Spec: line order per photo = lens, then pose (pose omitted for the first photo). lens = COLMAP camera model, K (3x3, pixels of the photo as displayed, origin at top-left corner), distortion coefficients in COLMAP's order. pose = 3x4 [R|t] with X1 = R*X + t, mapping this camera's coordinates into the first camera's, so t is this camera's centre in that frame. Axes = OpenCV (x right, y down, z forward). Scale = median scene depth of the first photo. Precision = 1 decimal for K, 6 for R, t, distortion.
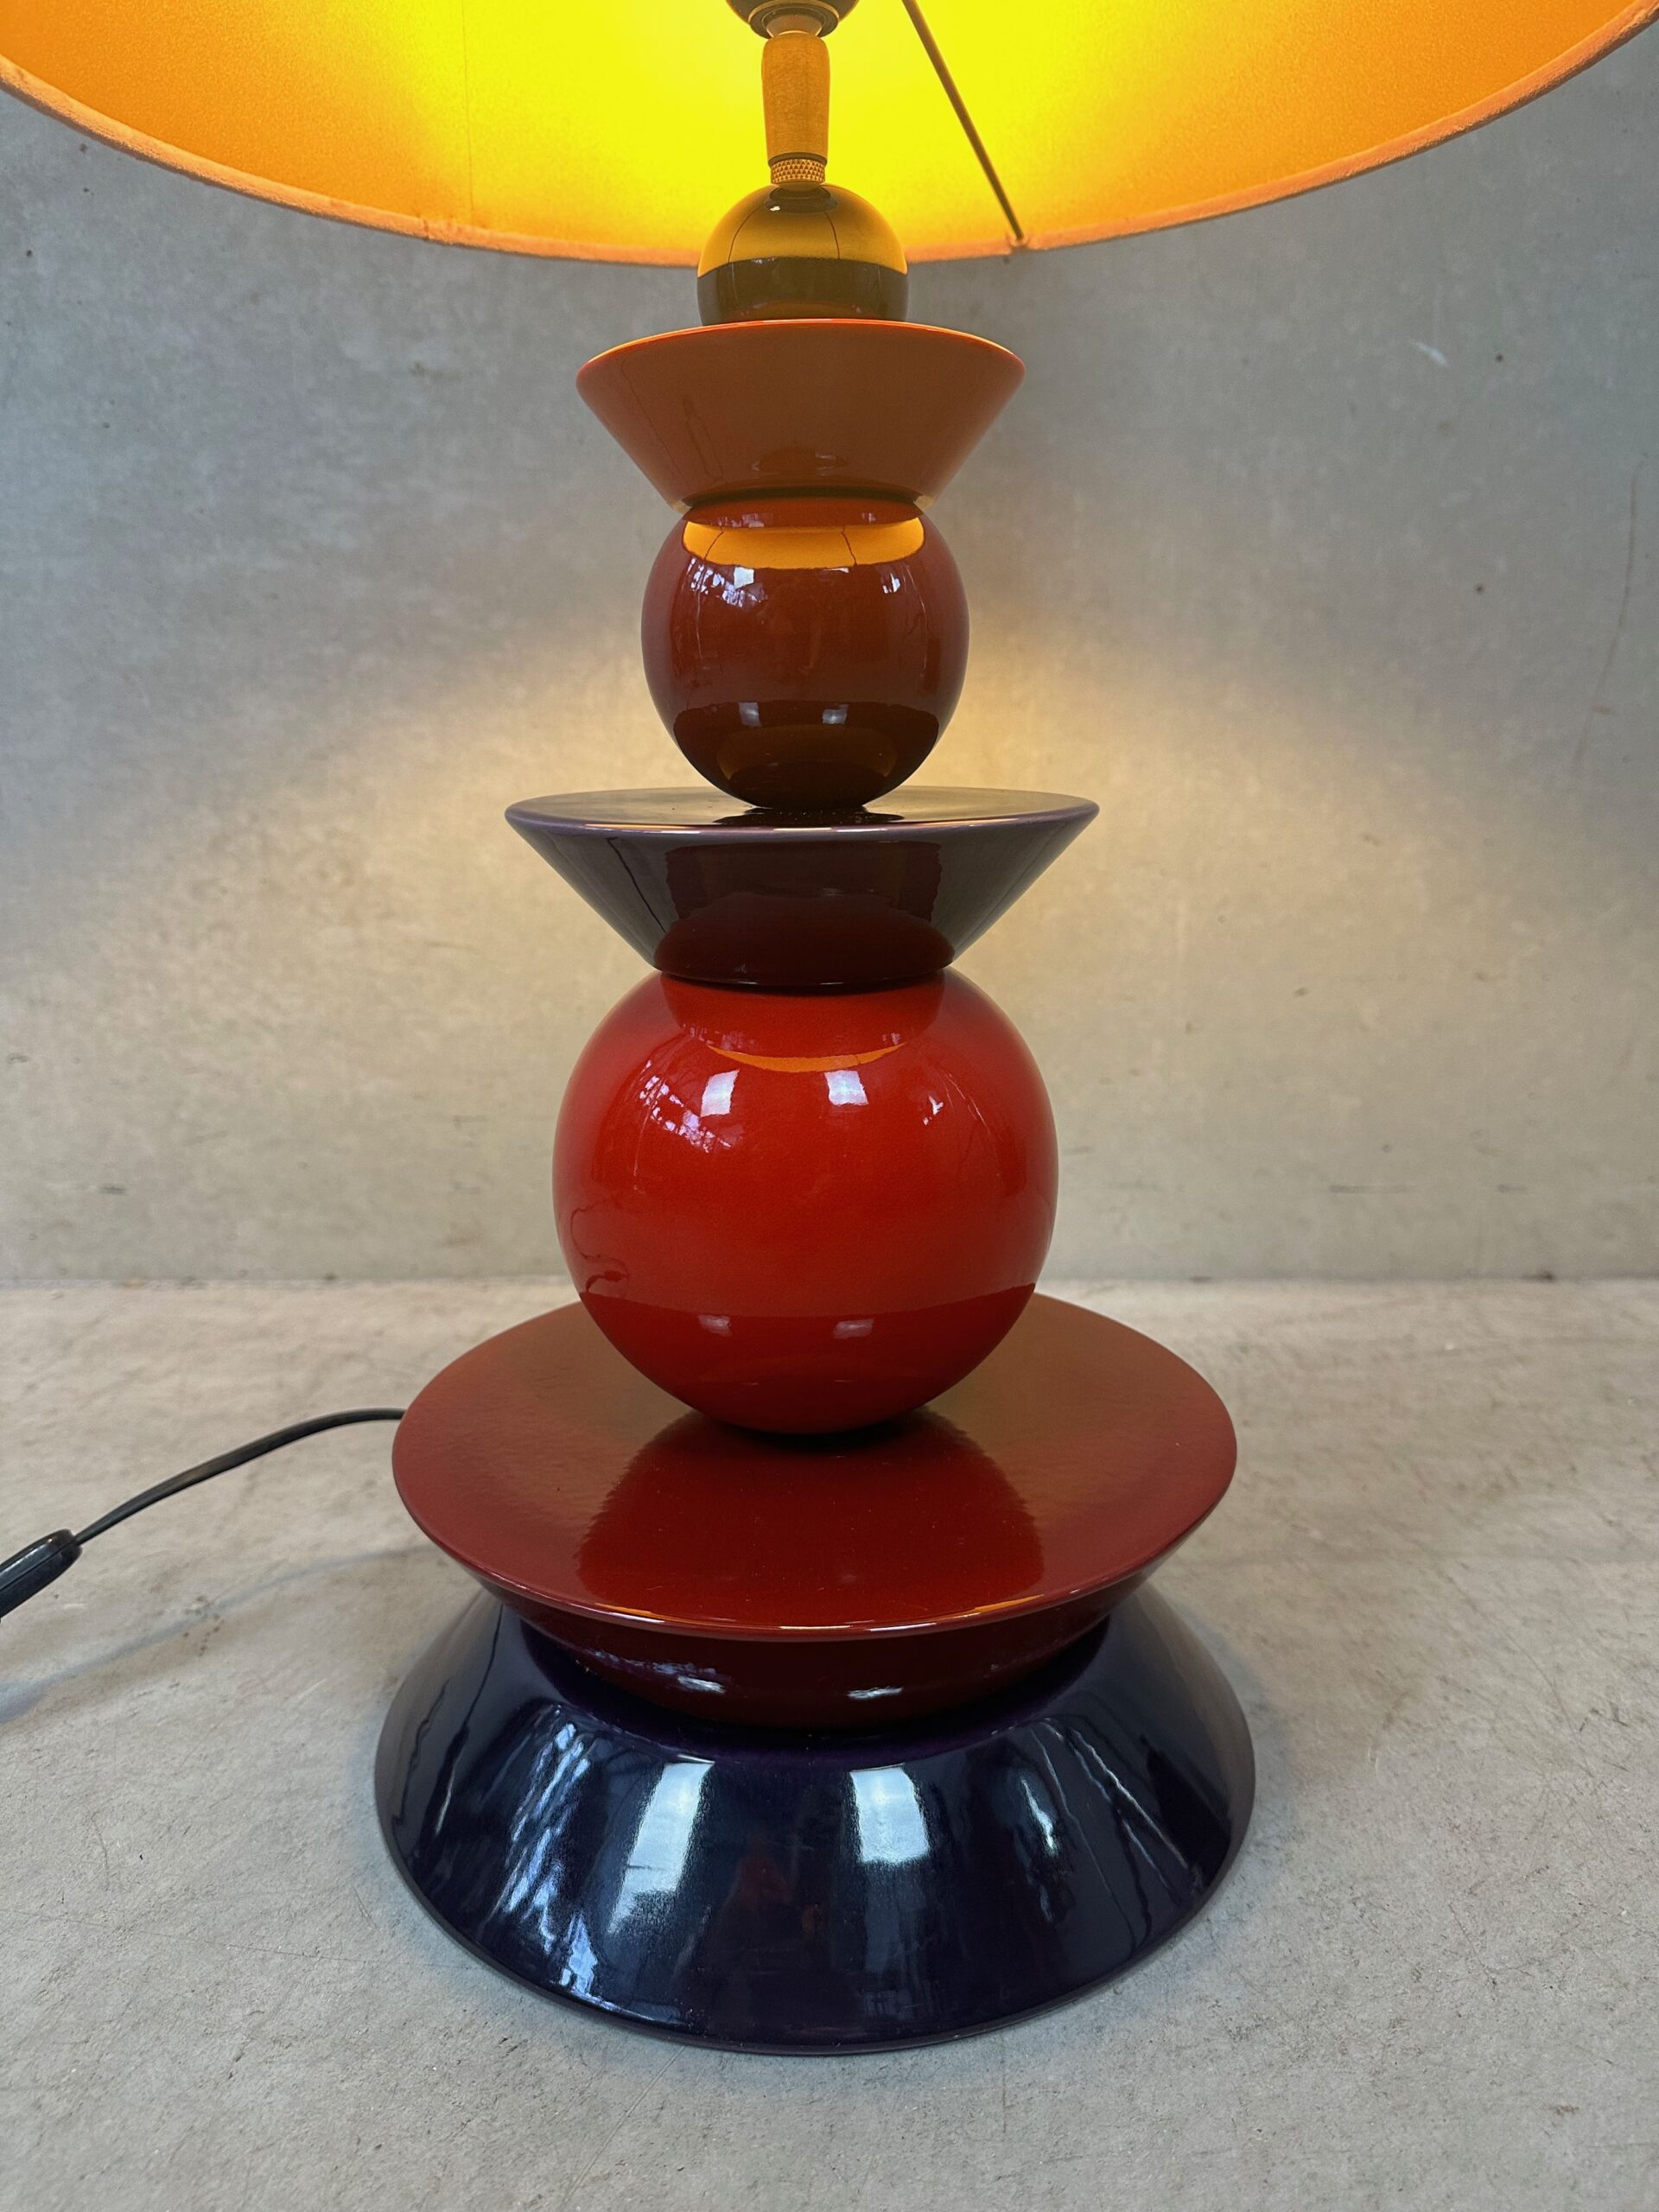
lens RADIAL K [[1557.8, 0, 823.4], [0, 1557.8, 1127.4], [0, 0, 1]] dist [0.022190, -0.036689]
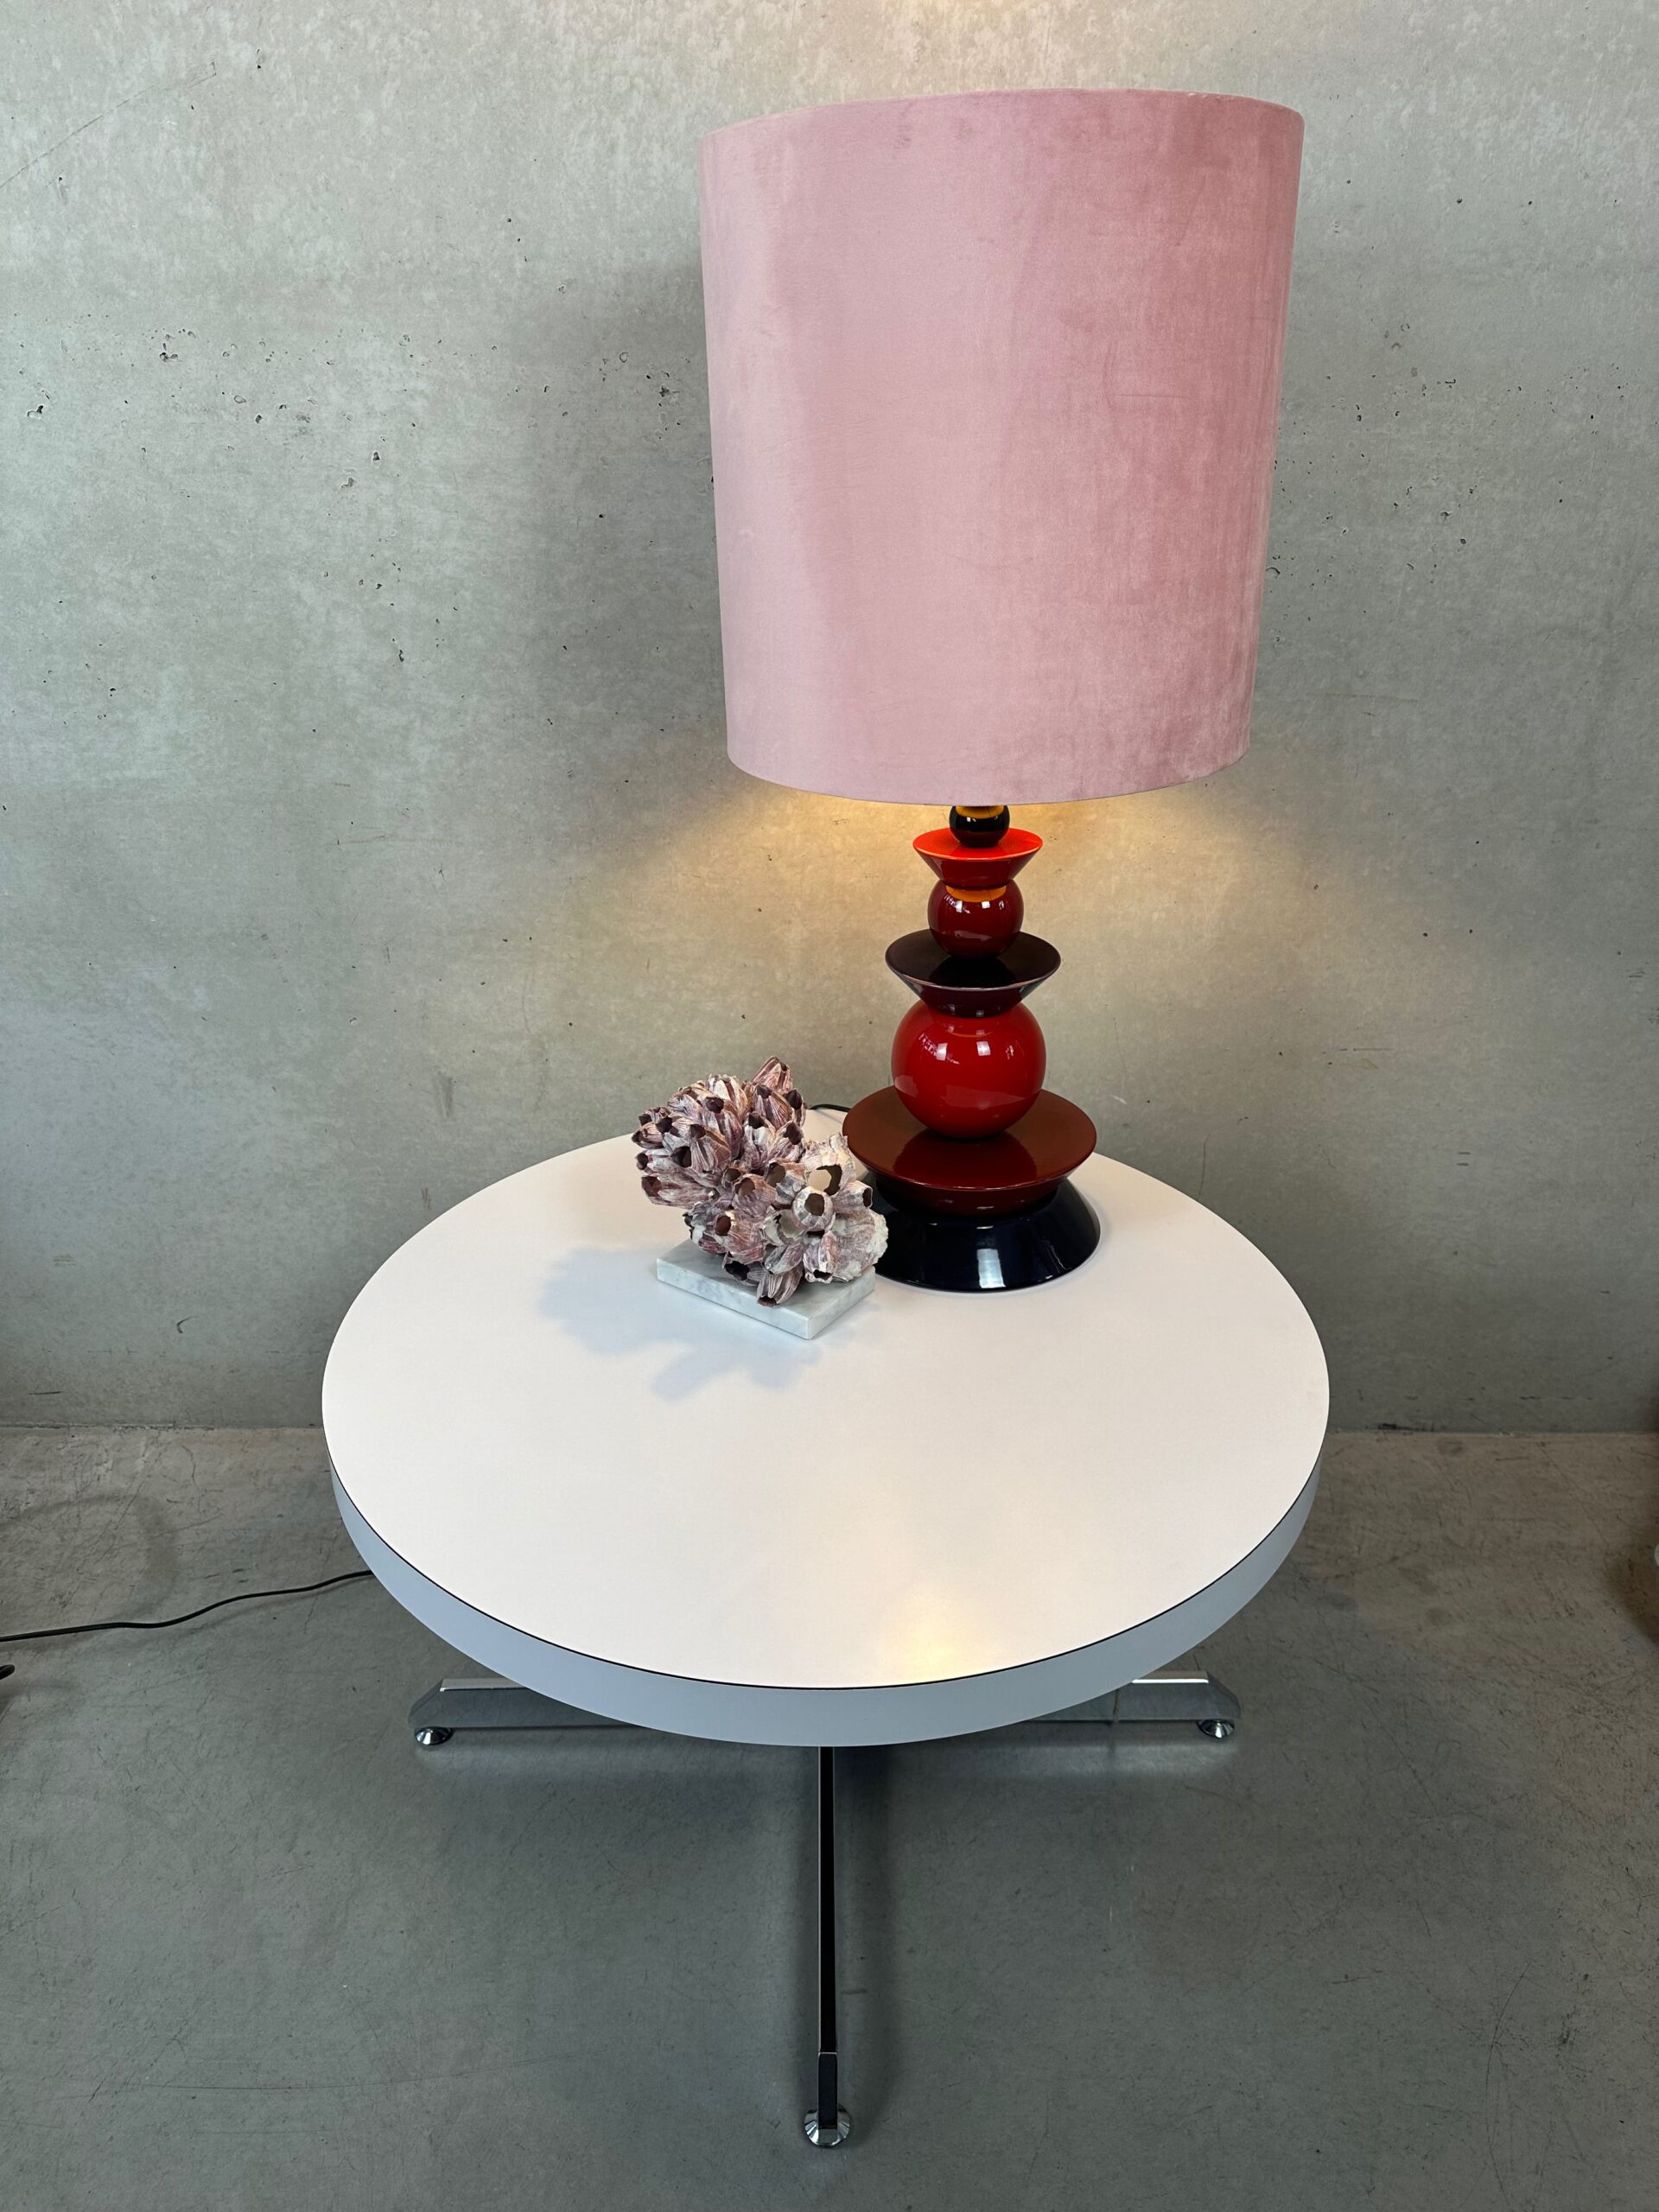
lens RADIAL K [[1557.8, 0, 825.6], [0, 1557.8, 1106.3], [0, 0, 1]] dist [0.022190, -0.036689]
pose [[0.999984, 0.005339, 0.001689, -0.079639], [-0.005568, 0.980147, 0.198196, -0.975101], [-0.000597, -0.198203, 0.980161, -1.399388]]
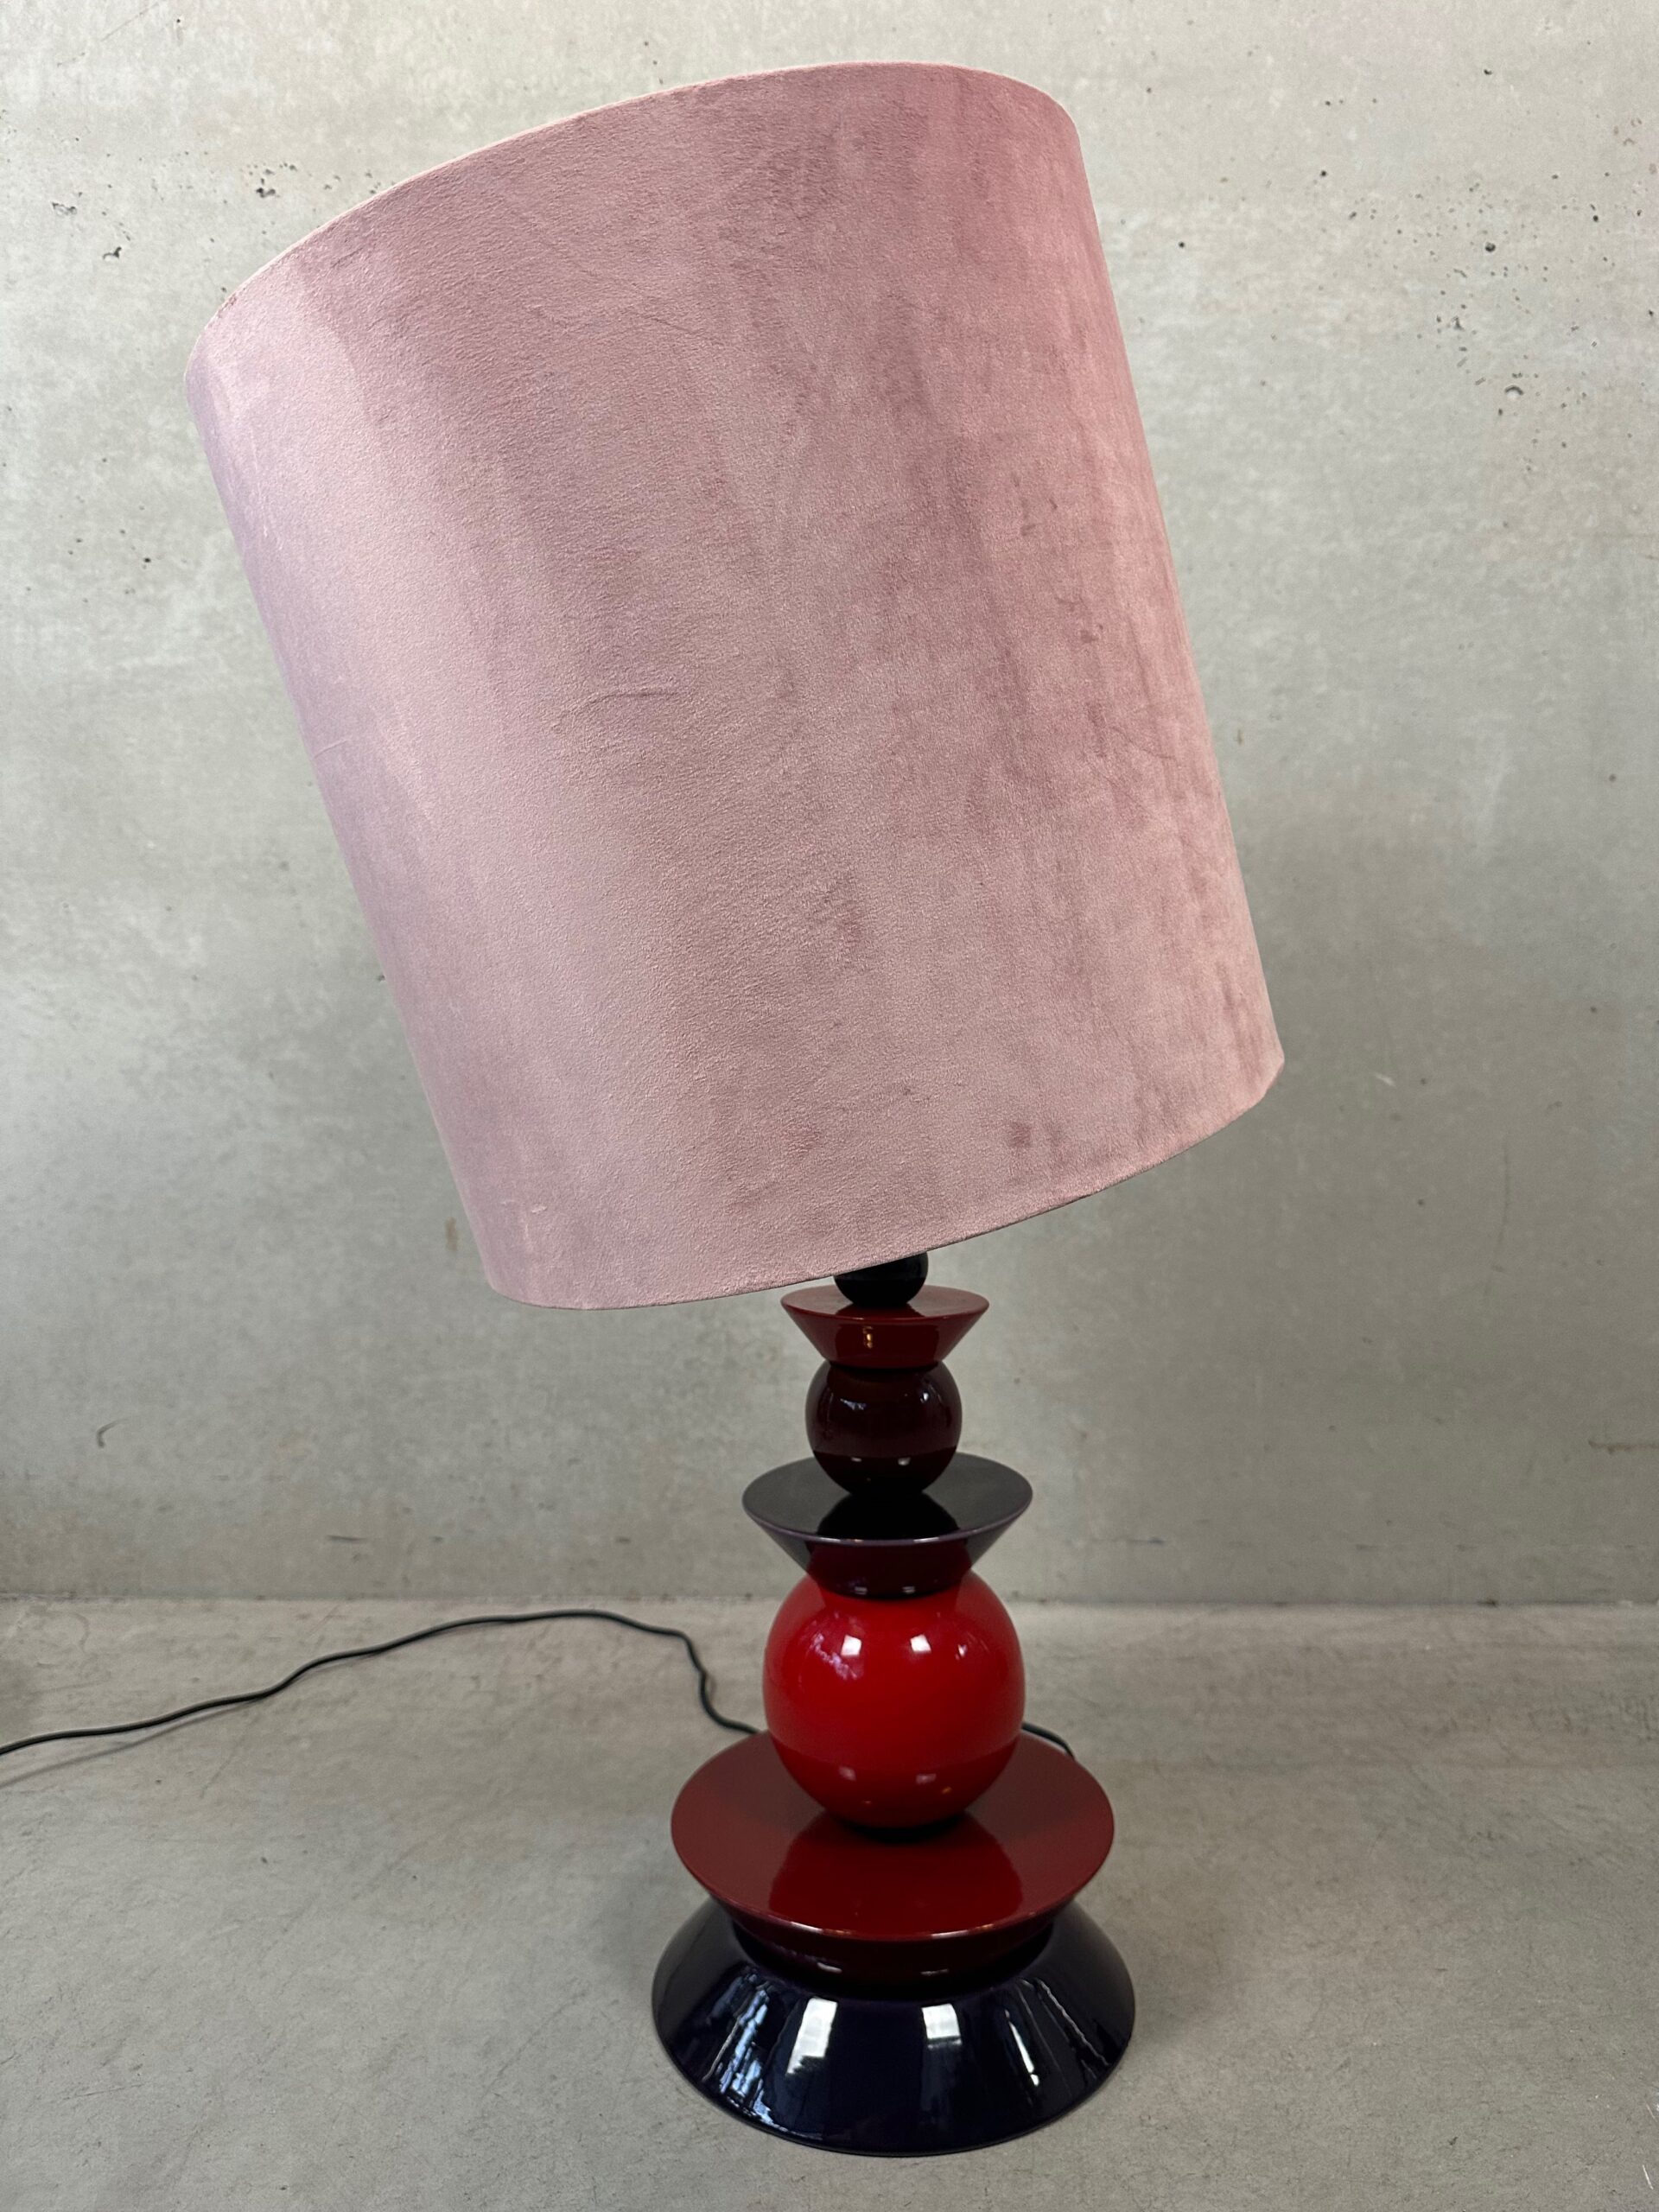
lens RADIAL K [[1557.8, 0, 833.8], [0, 1557.8, 1103.8], [0, 0, 1]] dist [0.022190, -0.036689]
pose [[0.999565, 0.001017, -0.029485, -0.203831], [-0.006352, 0.983386, -0.181414, -0.133998], [0.028811, 0.181522, 0.982965, -0.826198]]
